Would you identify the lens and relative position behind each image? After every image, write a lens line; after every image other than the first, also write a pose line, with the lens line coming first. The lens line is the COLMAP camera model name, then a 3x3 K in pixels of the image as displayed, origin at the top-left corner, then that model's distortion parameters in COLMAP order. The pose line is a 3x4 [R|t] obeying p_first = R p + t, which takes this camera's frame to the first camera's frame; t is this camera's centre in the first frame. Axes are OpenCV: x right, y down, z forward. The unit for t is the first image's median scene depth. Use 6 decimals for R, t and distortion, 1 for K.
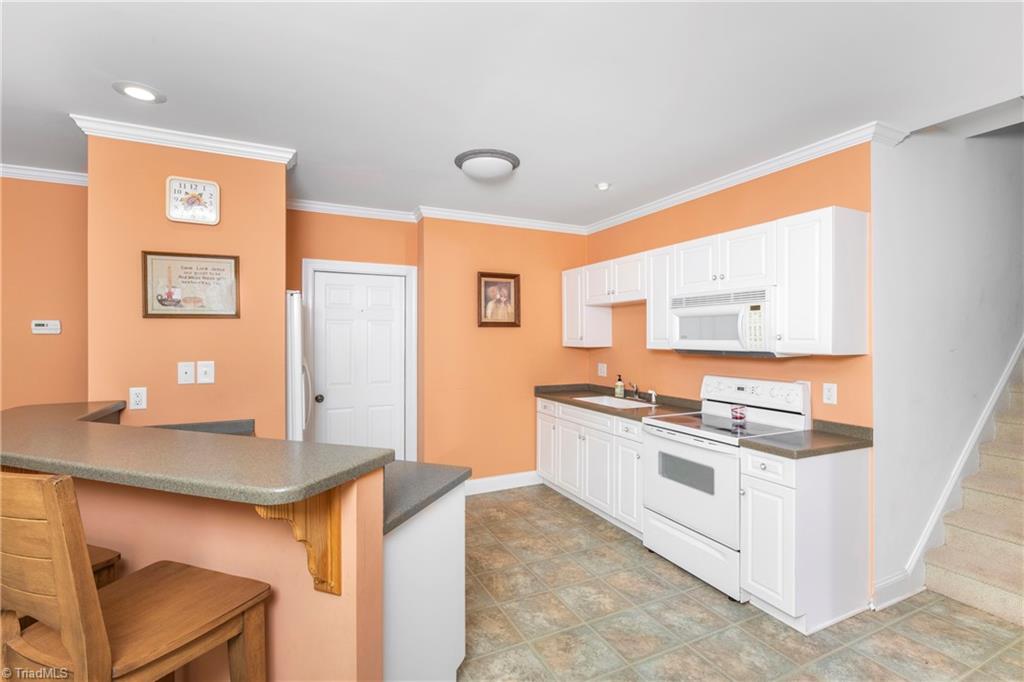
lens RADIAL K [[460.5, 0, 519.1], [0, 460.5, 338.1], [0, 0, 1]] dist [0.003200, -0.000430]
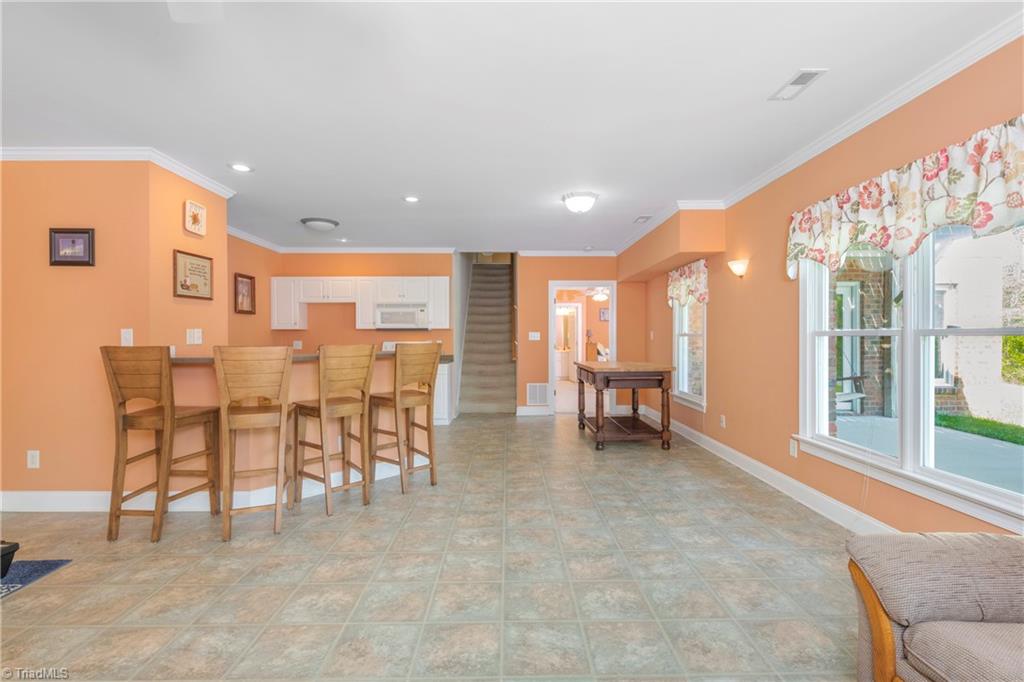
lens RADIAL K [[460.5, 0, 512.0], [0, 460.5, 339.7], [0, 0, 1]] dist [0.003200, -0.000430]
pose [[0.419627, -0.009061, 0.907651, -1.434577], [0.004755, 0.999958, 0.007784, 0.069492], [-0.907684, 0.001049, 0.419653, -0.454145]]
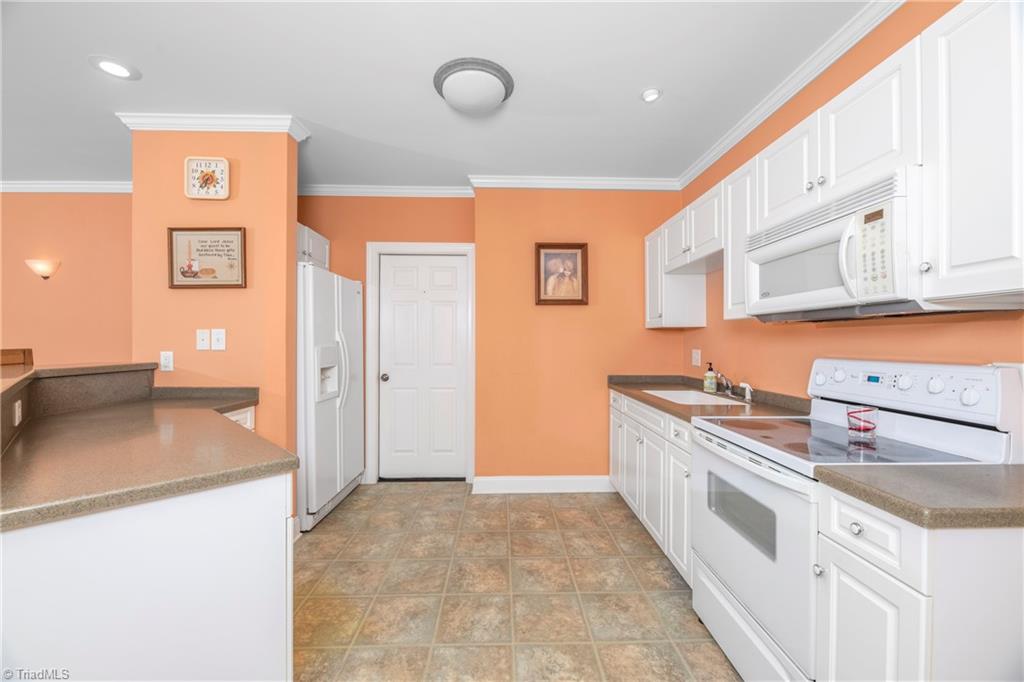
lens RADIAL K [[415.4, 0, 522.7], [0, 415.4, 341.9], [0, 0, 1]] dist [-0.000755, -0.001131]
pose [[0.912932, 0.002764, -0.408103, 0.313396], [-0.004051, 0.999989, -0.002289, 0.071421], [0.408092, 0.003743, 0.912933, 0.377813]]
